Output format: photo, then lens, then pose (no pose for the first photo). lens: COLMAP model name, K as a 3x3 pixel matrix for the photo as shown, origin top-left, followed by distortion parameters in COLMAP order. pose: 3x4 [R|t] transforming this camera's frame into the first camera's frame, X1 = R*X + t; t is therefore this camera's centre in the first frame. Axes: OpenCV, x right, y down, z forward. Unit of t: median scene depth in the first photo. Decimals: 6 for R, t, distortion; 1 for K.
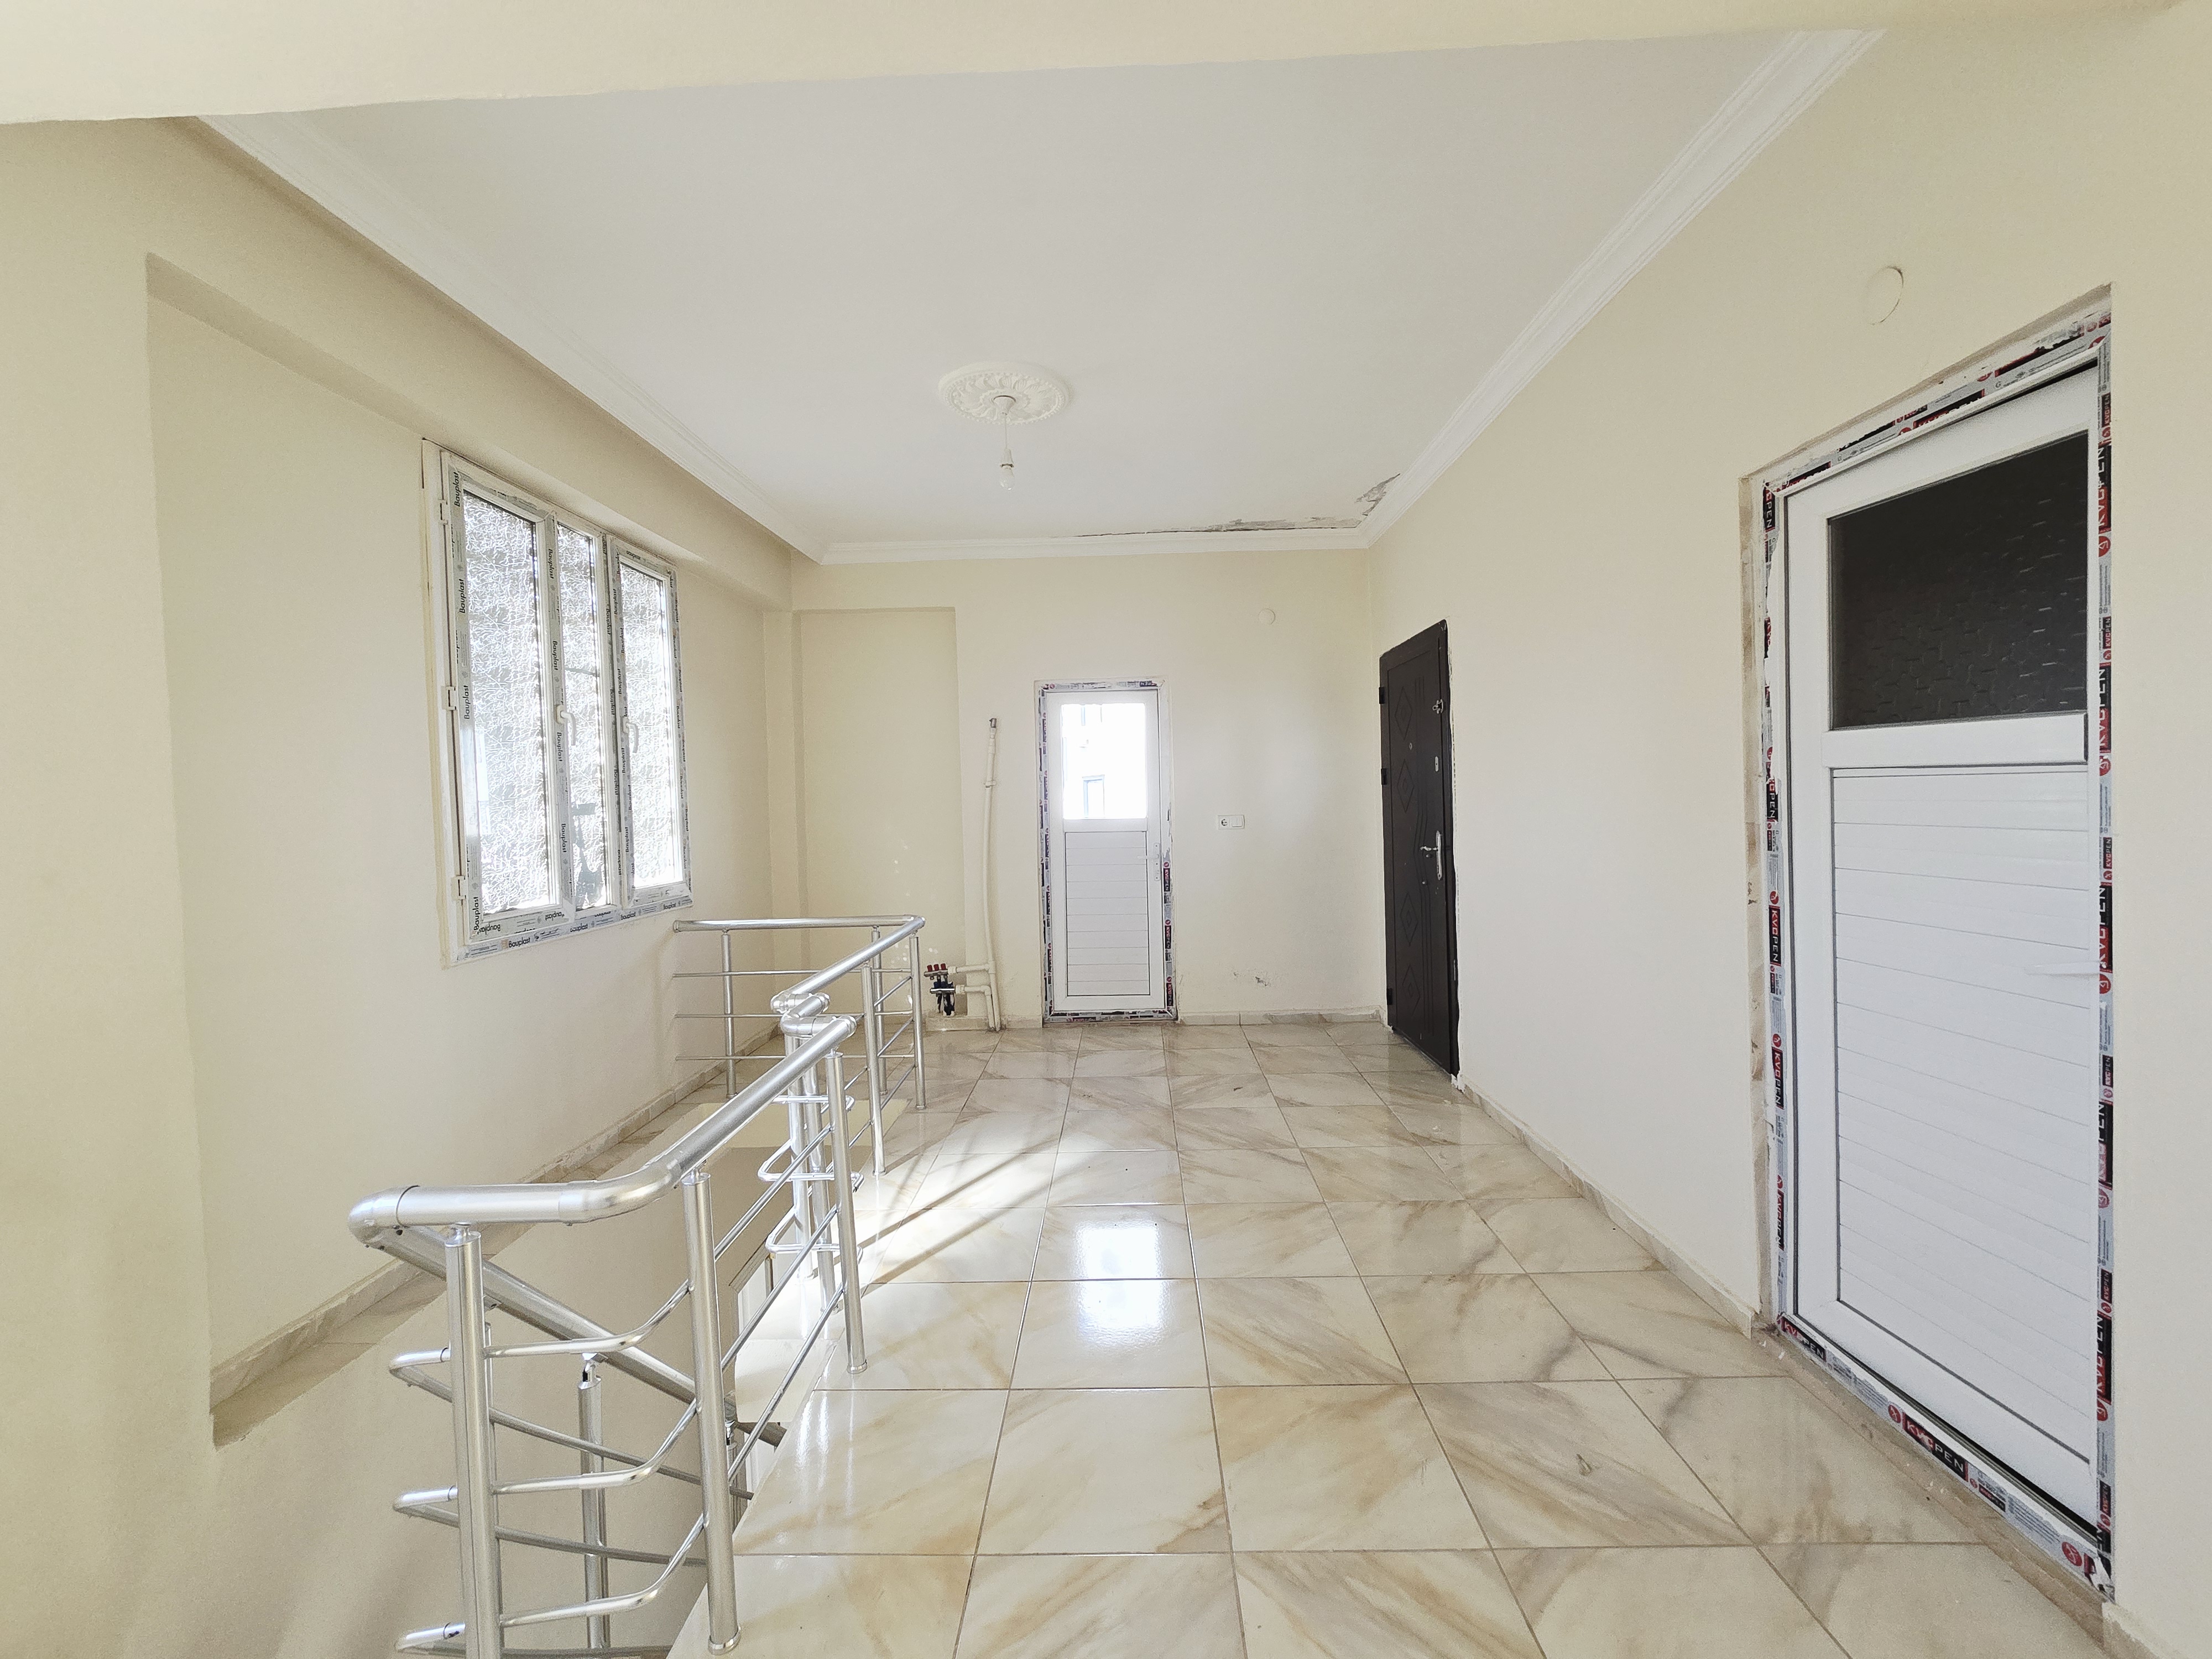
lens RADIAL K [[902.6, 0, 1106.5], [0, 902.6, 814.8], [0, 0, 1]] dist [-0.003565, 0.000891]
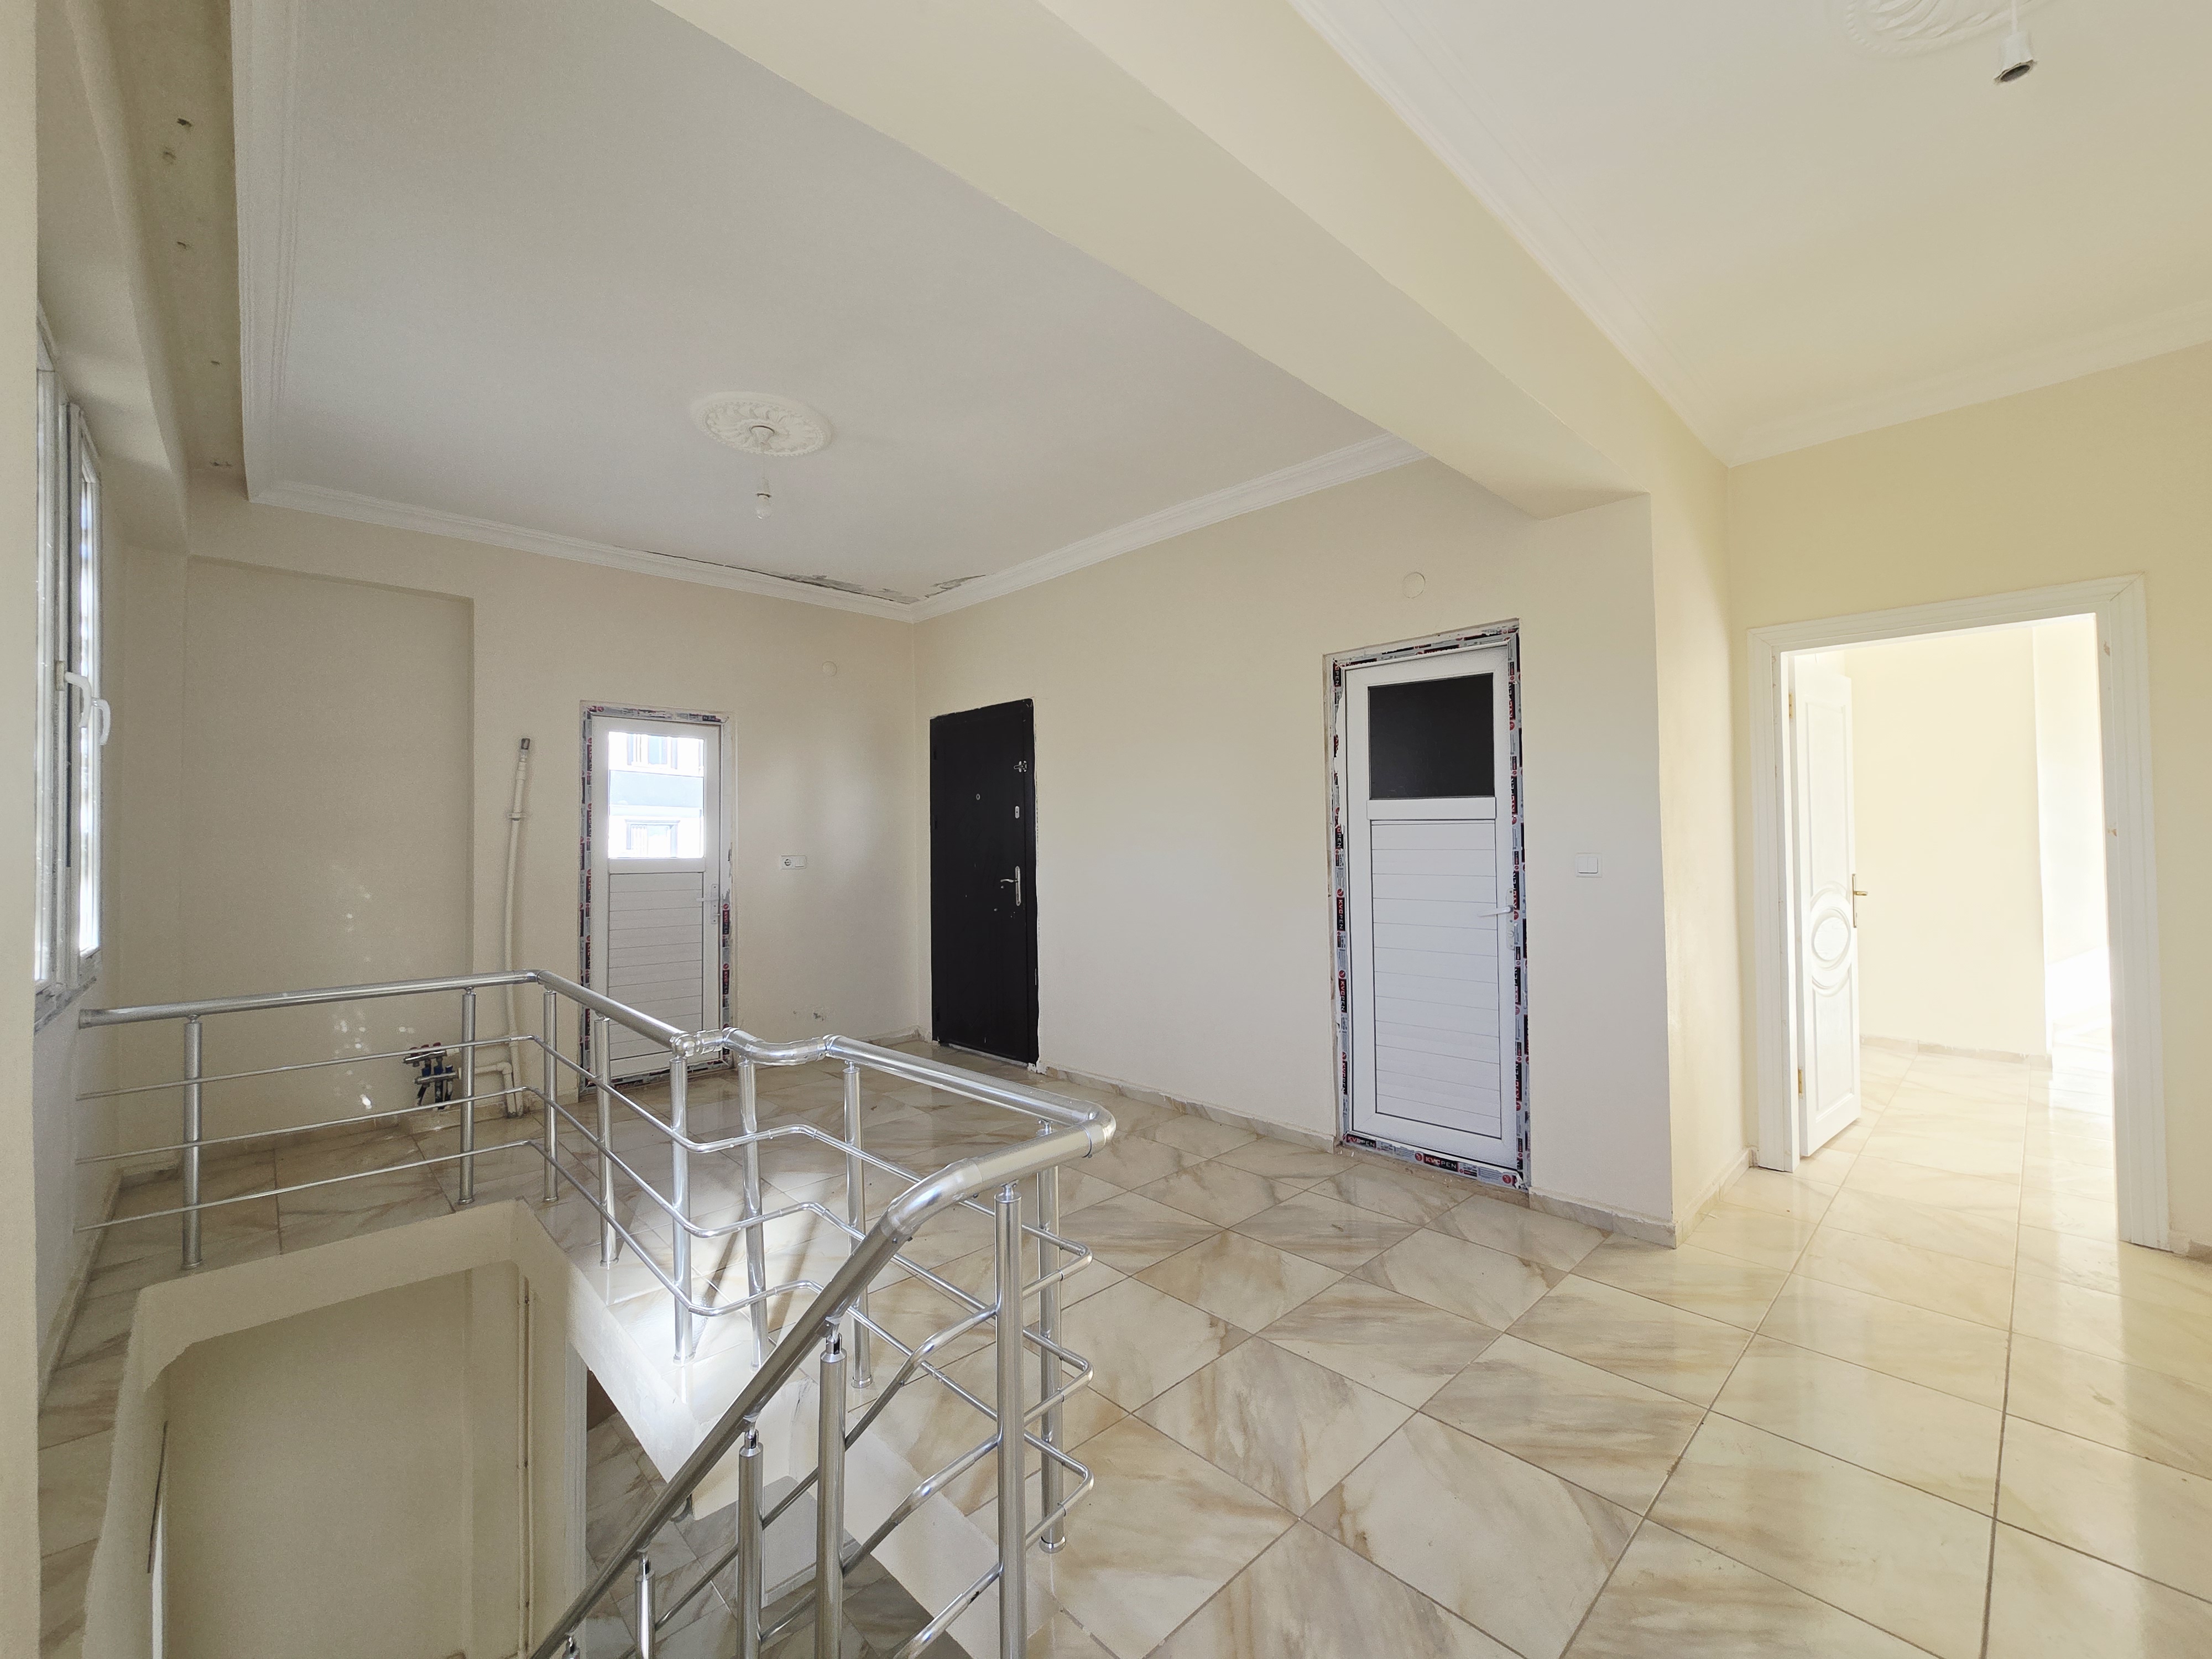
lens RADIAL K [[902.6, 0, 1103.4], [0, 902.6, 818.0], [0, 0, 1]] dist [-0.003565, 0.000891]
pose [[0.707106, 0.036363, 0.706172, -0.606301], [0.004976, 0.998396, -0.056393, 0.031009], [-0.707091, 0.043390, 0.705791, 0.053184]]
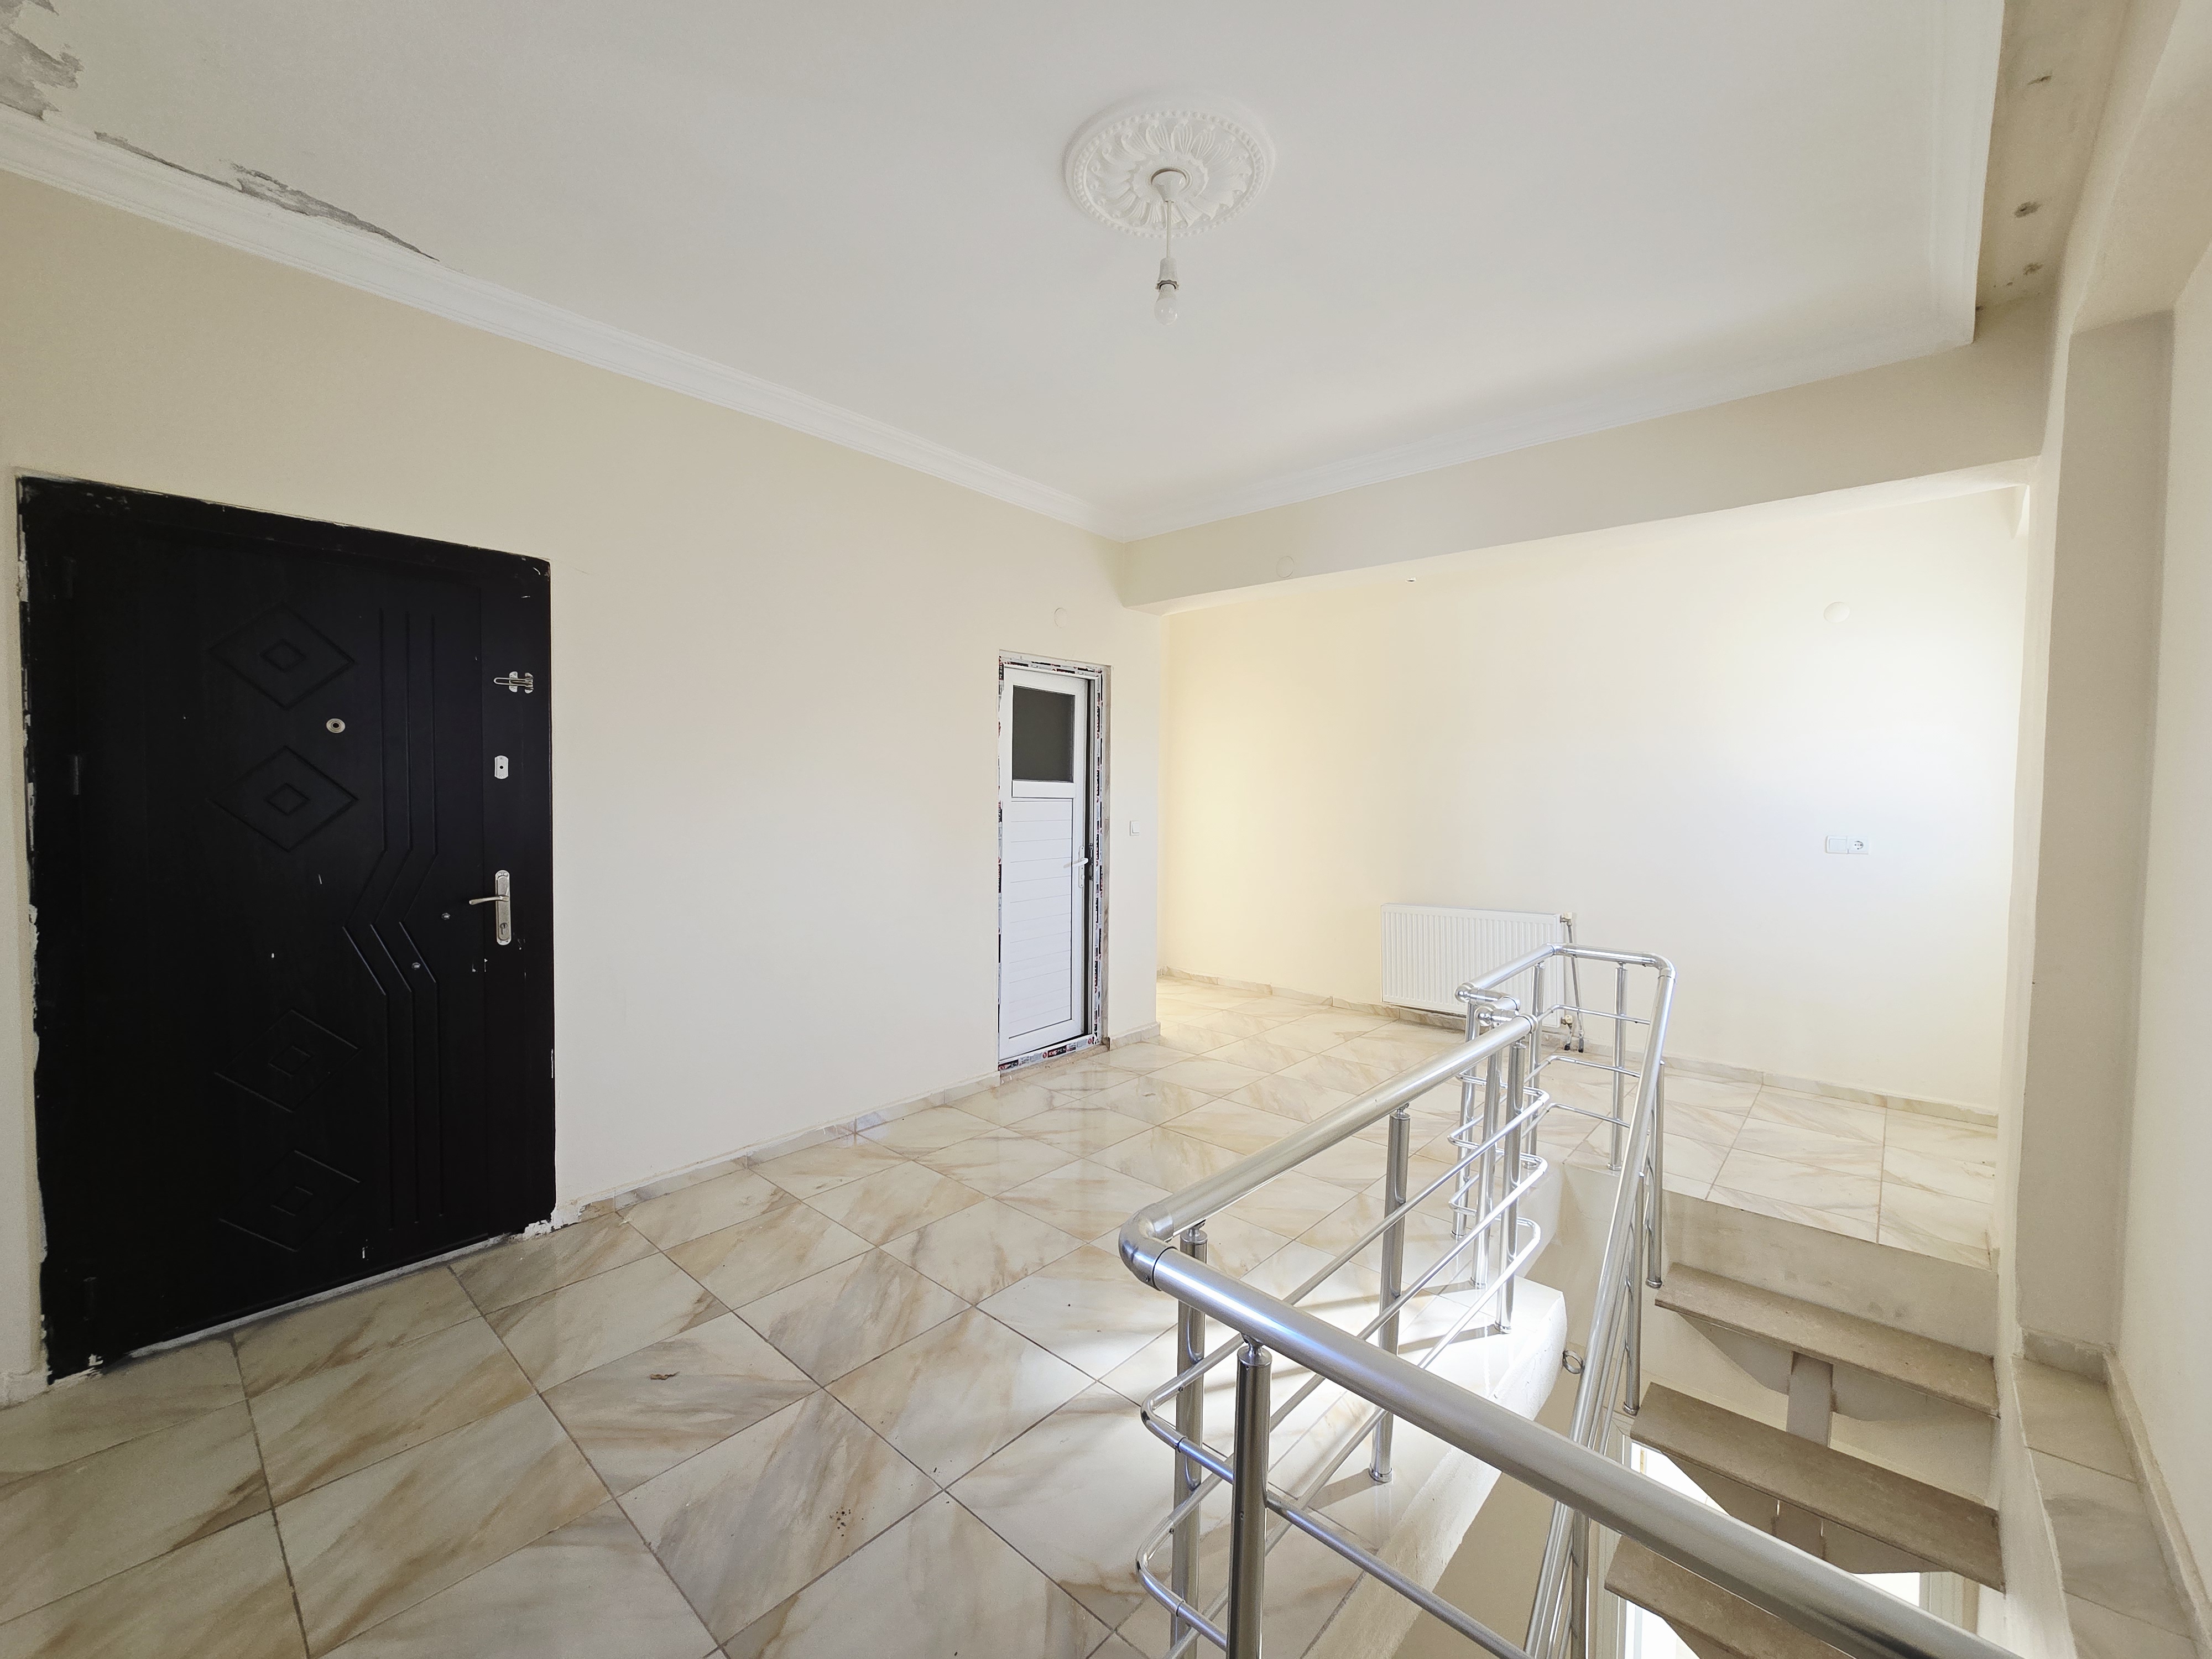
lens RADIAL K [[902.6, 0, 1115.4], [0, 902.6, 812.6], [0, 0, 1]] dist [-0.003565, 0.000891]
pose [[-0.768486, 0.003382, 0.639857, -0.549084], [0.022545, 0.999508, 0.021794, -0.038838], [-0.639469, 0.031174, -0.768185, 1.720485]]
